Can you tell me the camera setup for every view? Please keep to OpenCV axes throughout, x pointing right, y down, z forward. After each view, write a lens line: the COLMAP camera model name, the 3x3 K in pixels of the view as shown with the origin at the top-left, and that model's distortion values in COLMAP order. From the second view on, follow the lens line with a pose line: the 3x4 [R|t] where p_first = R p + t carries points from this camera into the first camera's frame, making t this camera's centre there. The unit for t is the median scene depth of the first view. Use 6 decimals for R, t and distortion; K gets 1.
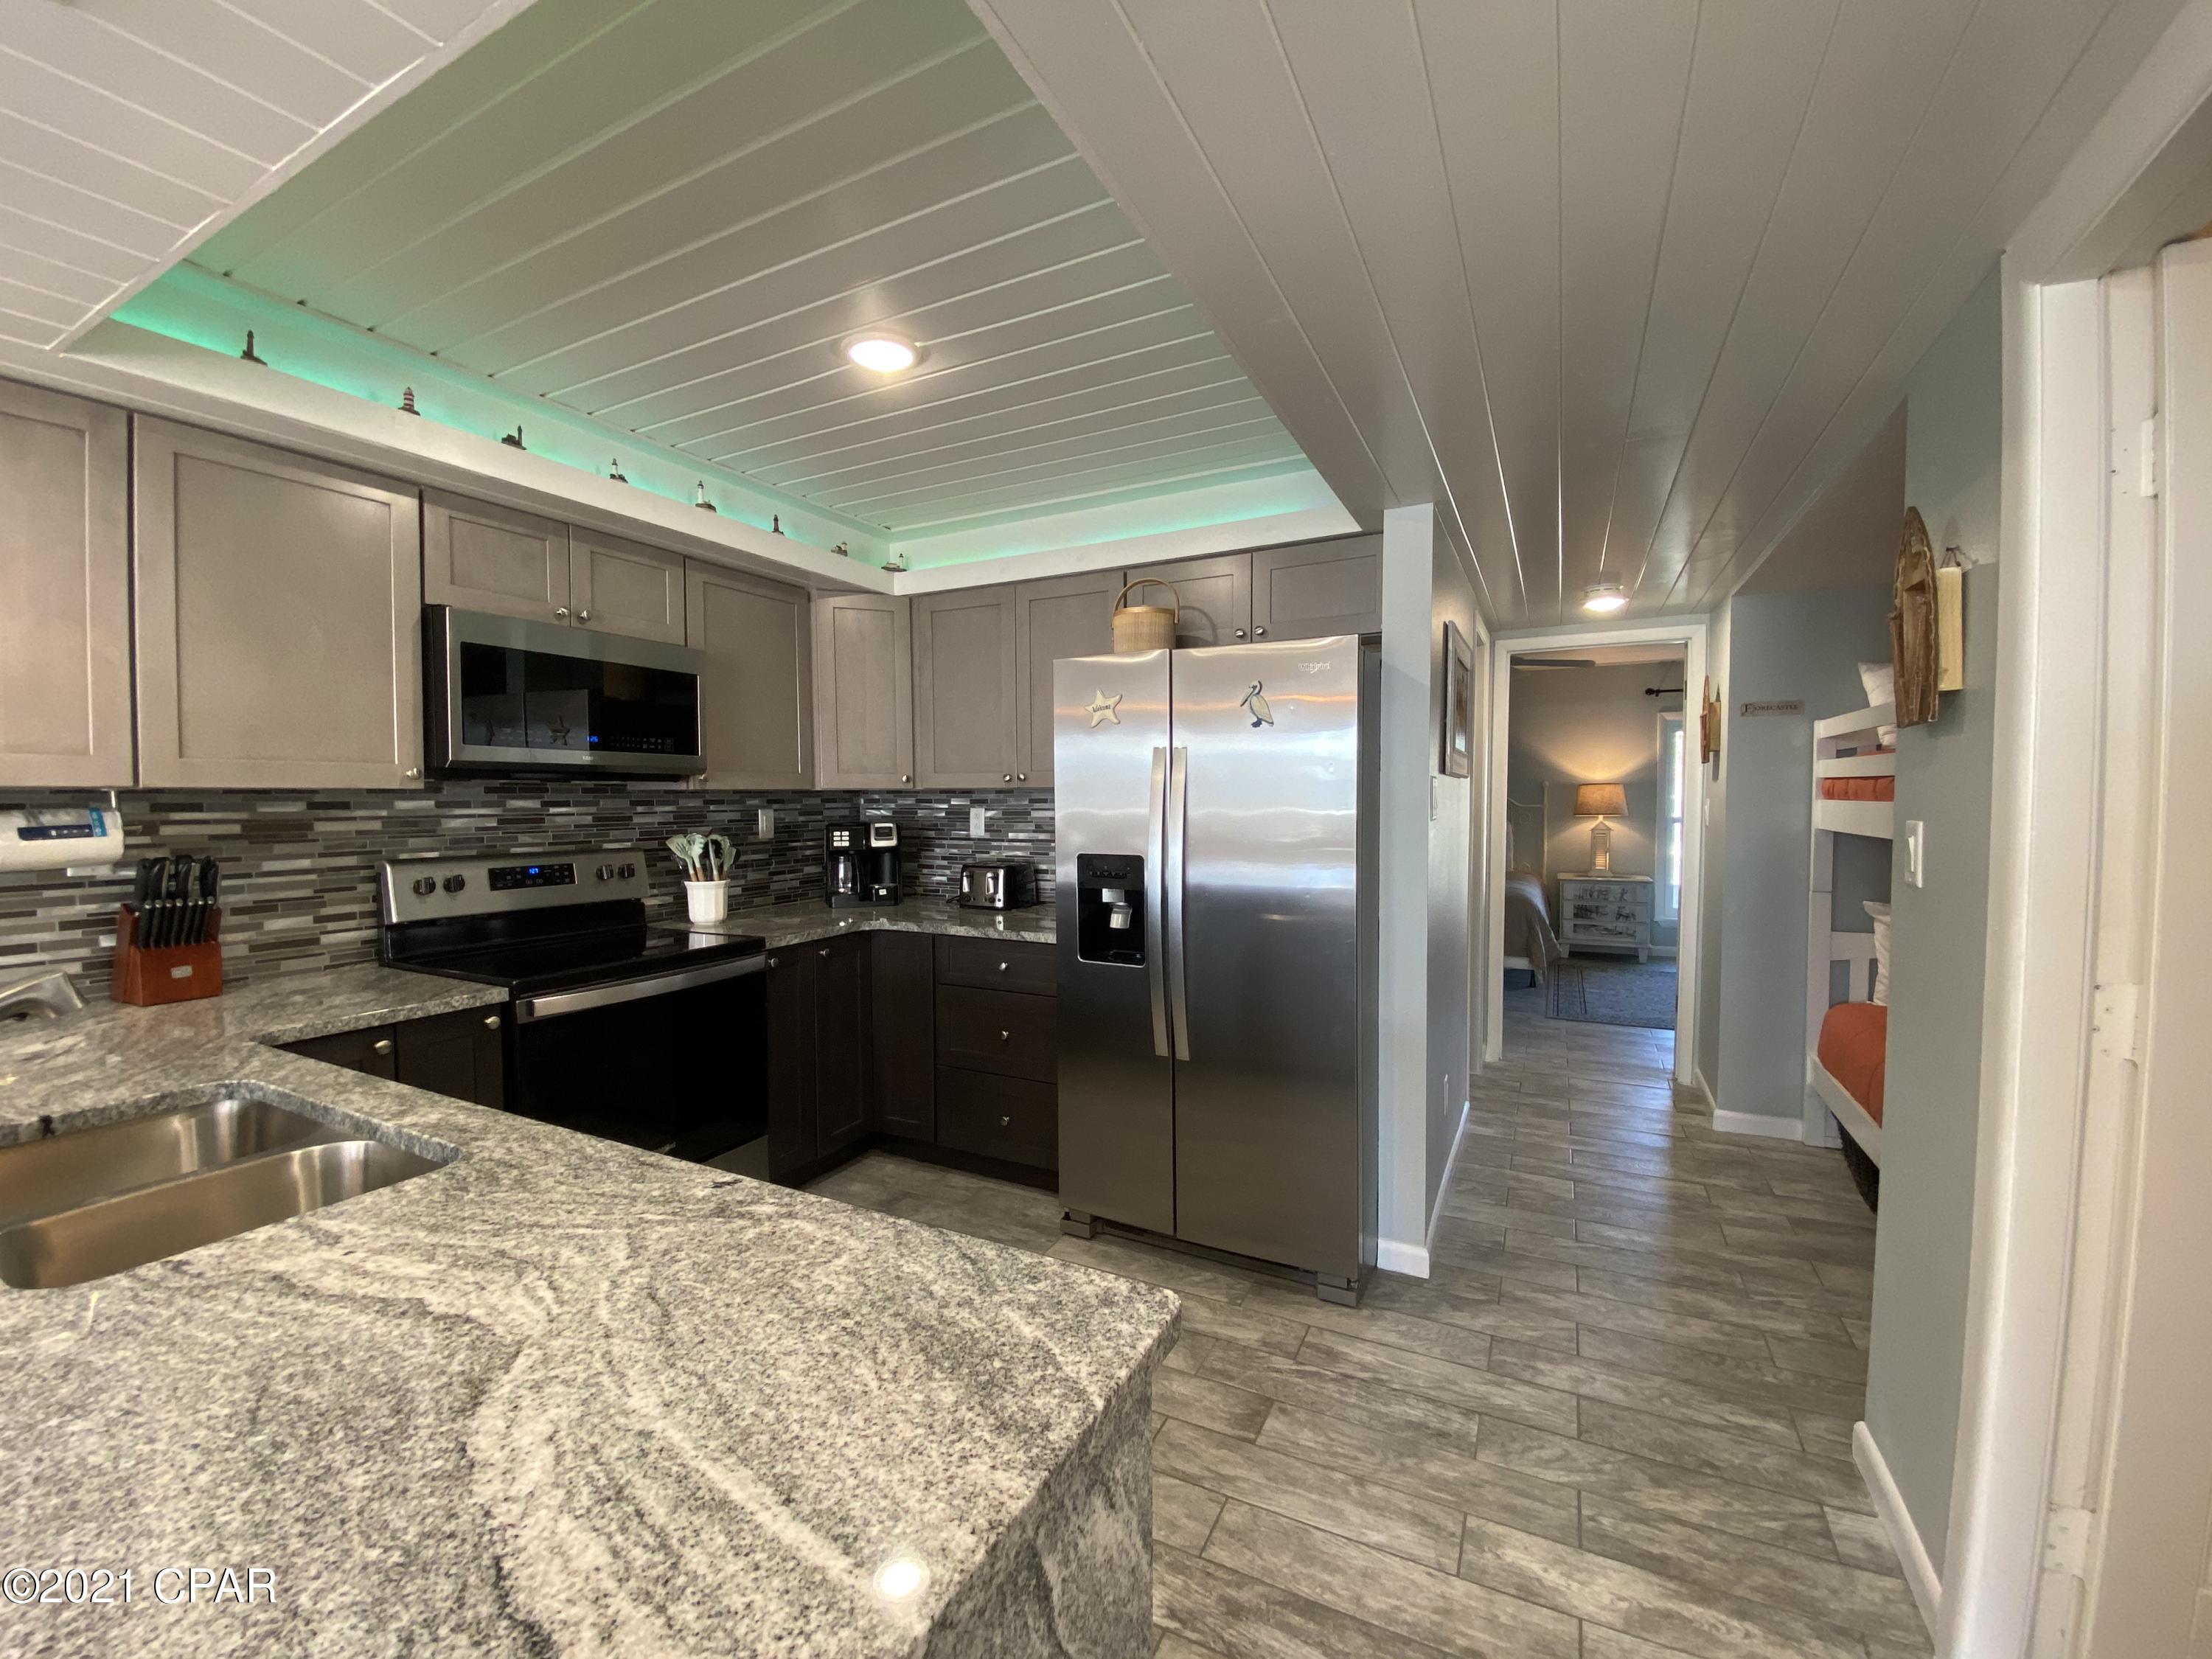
lens RADIAL K [[896.0, 0, 1107.9], [0, 896.0, 836.3], [0, 0, 1]] dist [0.045873, -0.027325]
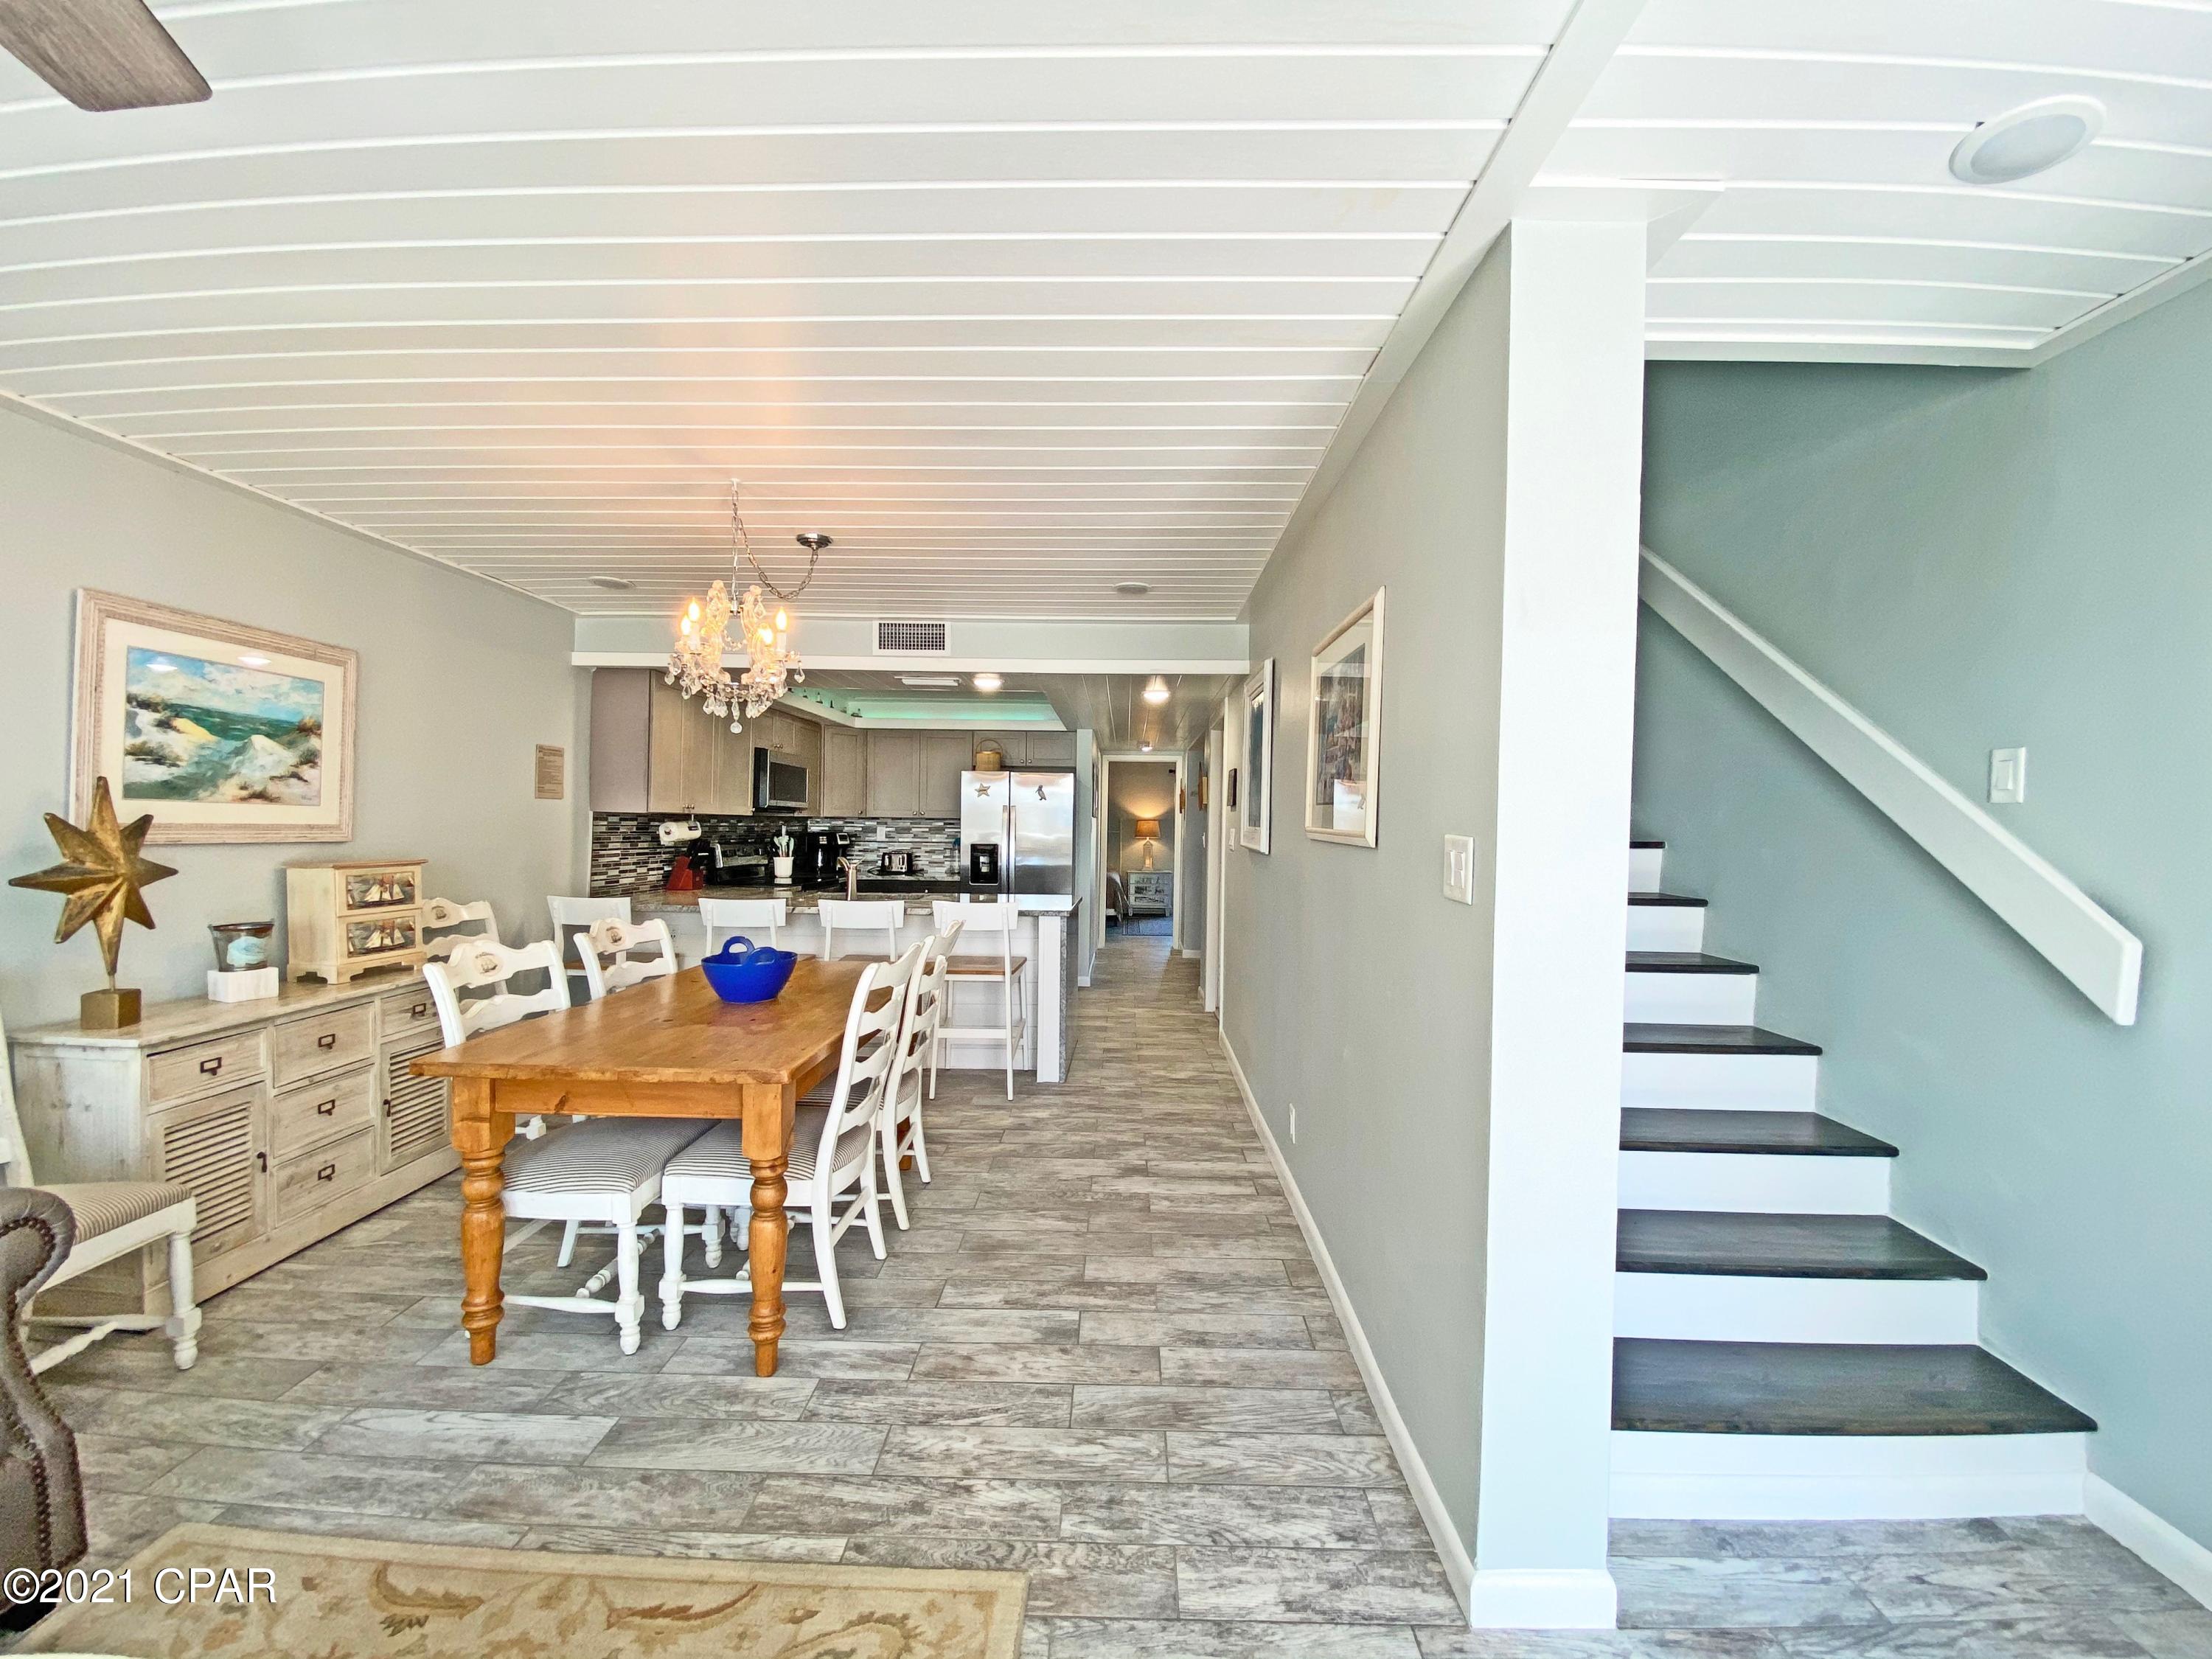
lens RADIAL K [[896.0, 0, 1107.9], [0, 896.0, 836.3], [0, 0, 1]] dist [0.045873, -0.027325]
pose [[0.902926, 0.013776, 0.429576, -0.616711], [-0.000436, 0.999515, -0.031137, 0.060767], [-0.429797, 0.027927, 0.902494, -1.203670]]
